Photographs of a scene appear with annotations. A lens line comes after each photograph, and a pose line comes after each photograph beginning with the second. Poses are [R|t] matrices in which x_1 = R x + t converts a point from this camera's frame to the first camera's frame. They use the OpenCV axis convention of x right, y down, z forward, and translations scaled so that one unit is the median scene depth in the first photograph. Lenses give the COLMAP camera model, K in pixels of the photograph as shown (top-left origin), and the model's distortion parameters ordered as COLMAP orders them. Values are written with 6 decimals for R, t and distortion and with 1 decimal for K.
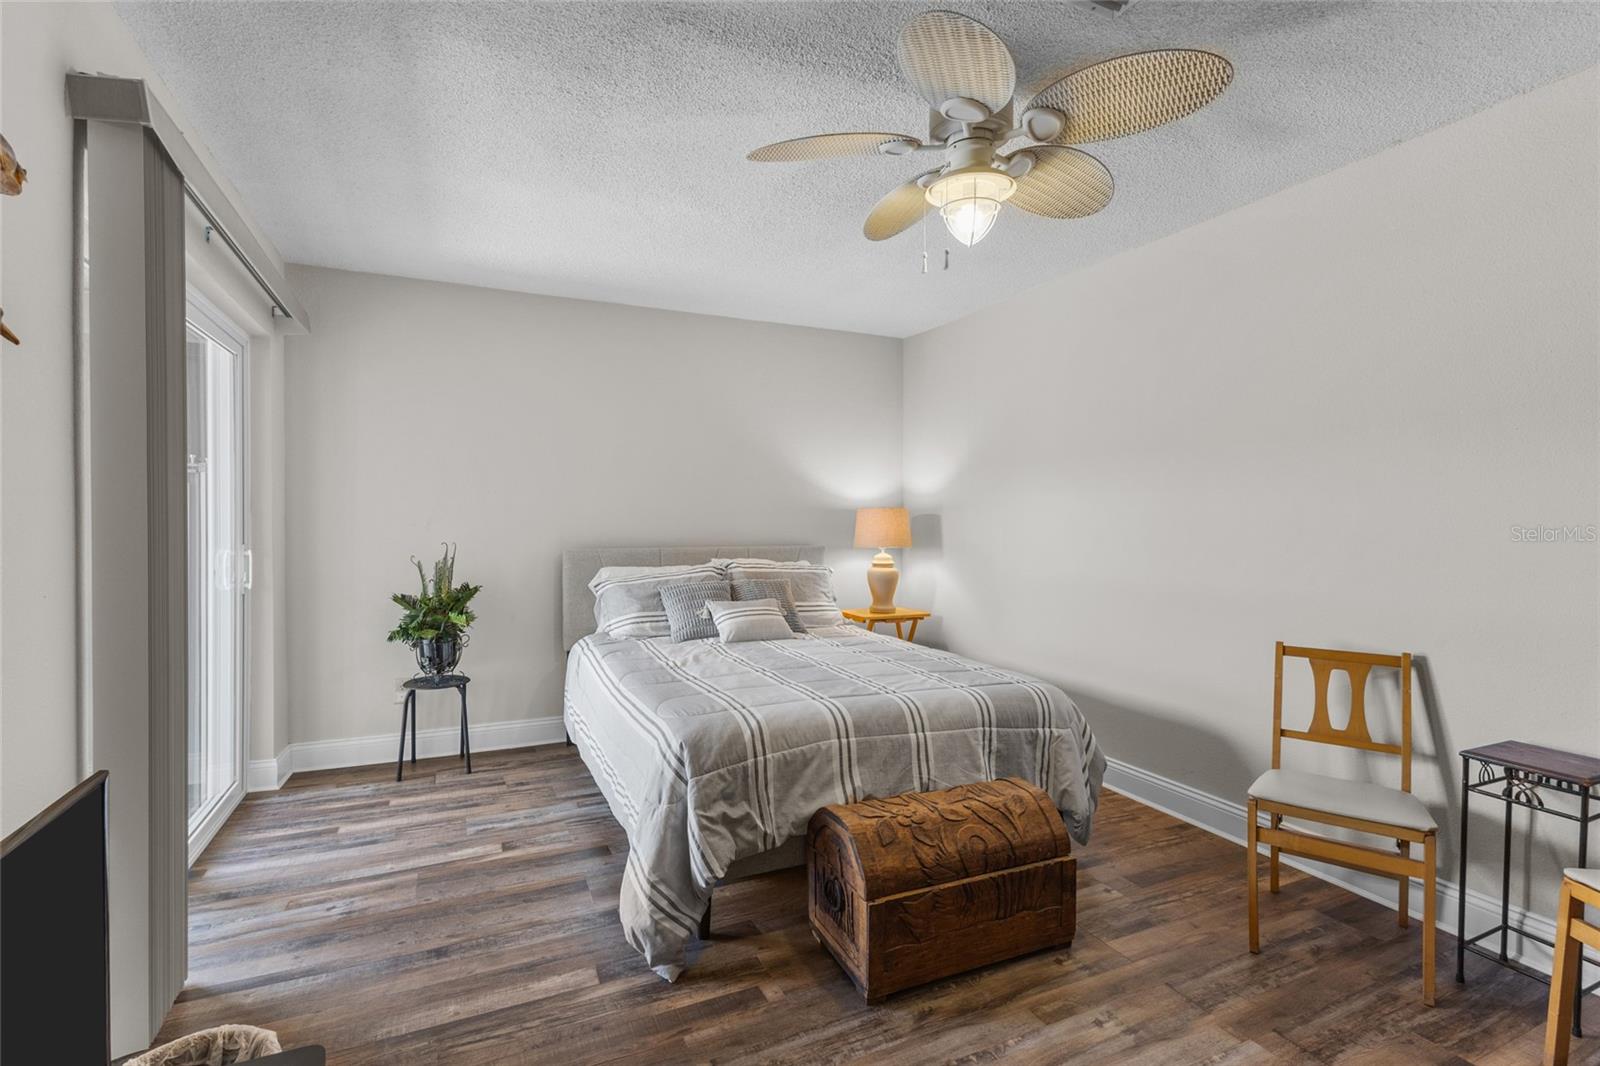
lens RADIAL K [[735.4, 0, 807.5], [0, 735.4, 526.7], [0, 0, 1]] dist [0.002942, 0.001455]
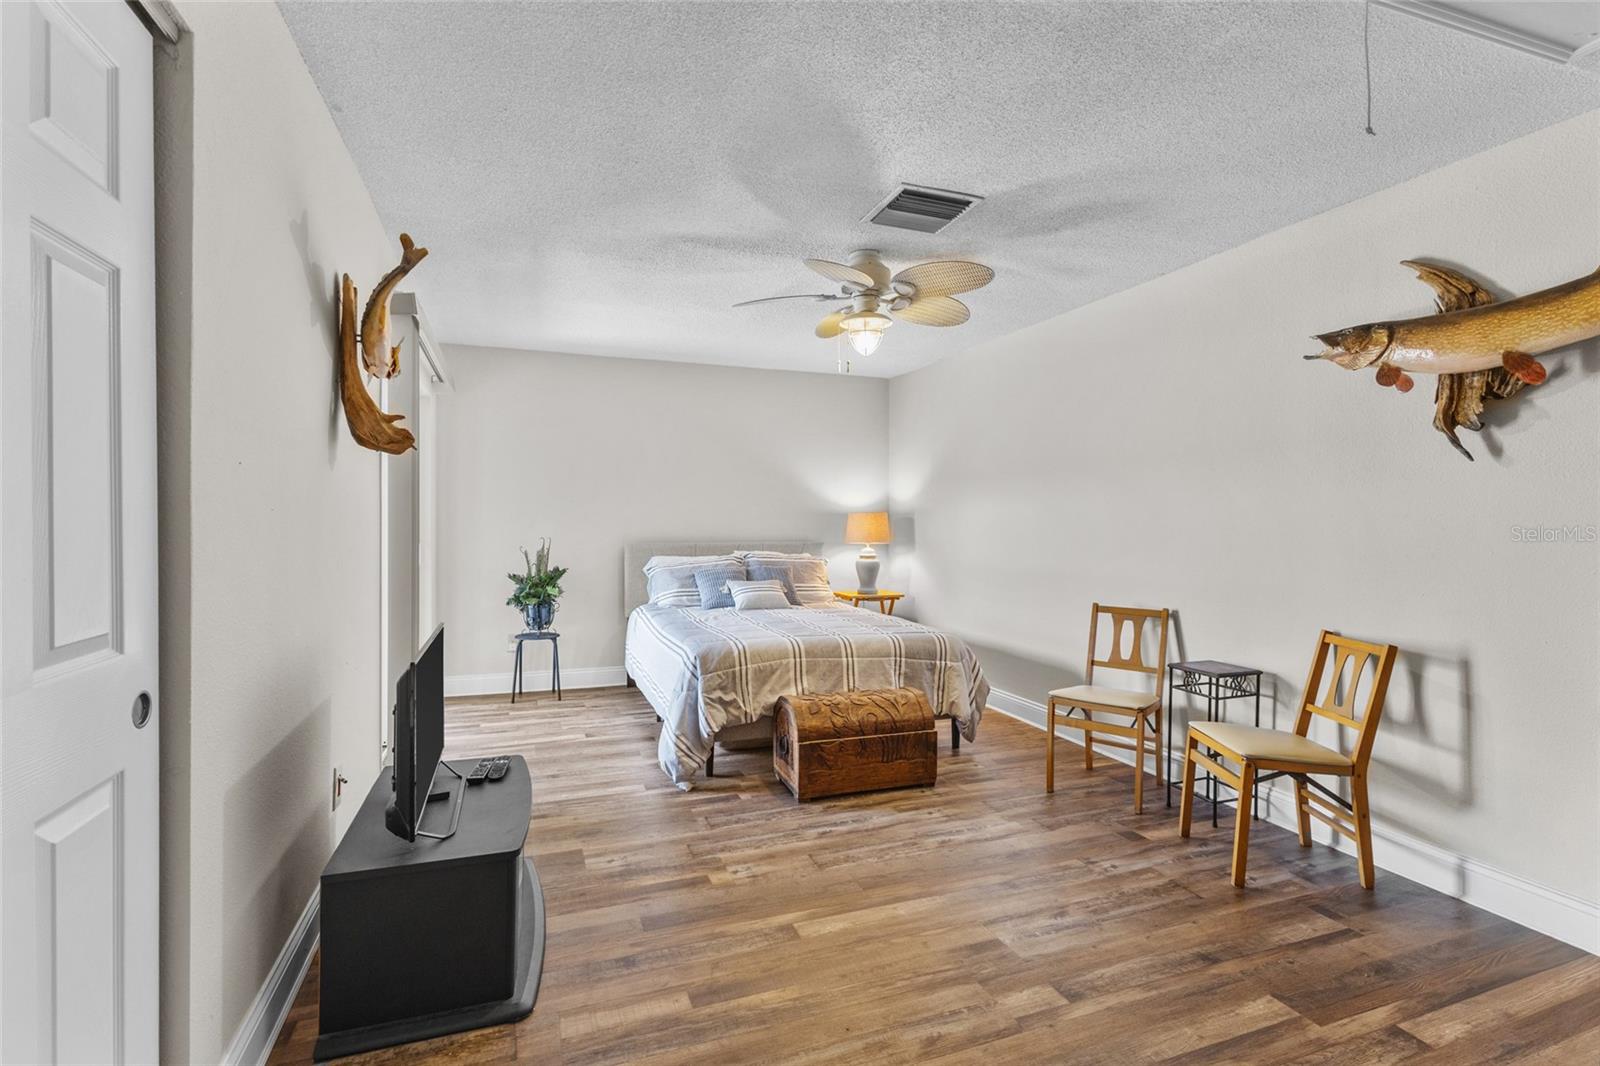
lens RADIAL K [[735.4, 0, 807.5], [0, 735.4, 526.7], [0, 0, 1]] dist [0.002942, 0.001455]
pose [[0.997167, 0.001022, -0.075219, 0.164381], [-0.001299, 0.999993, -0.003633, 0.007755], [0.075215, 0.003721, 0.997160, -0.508189]]
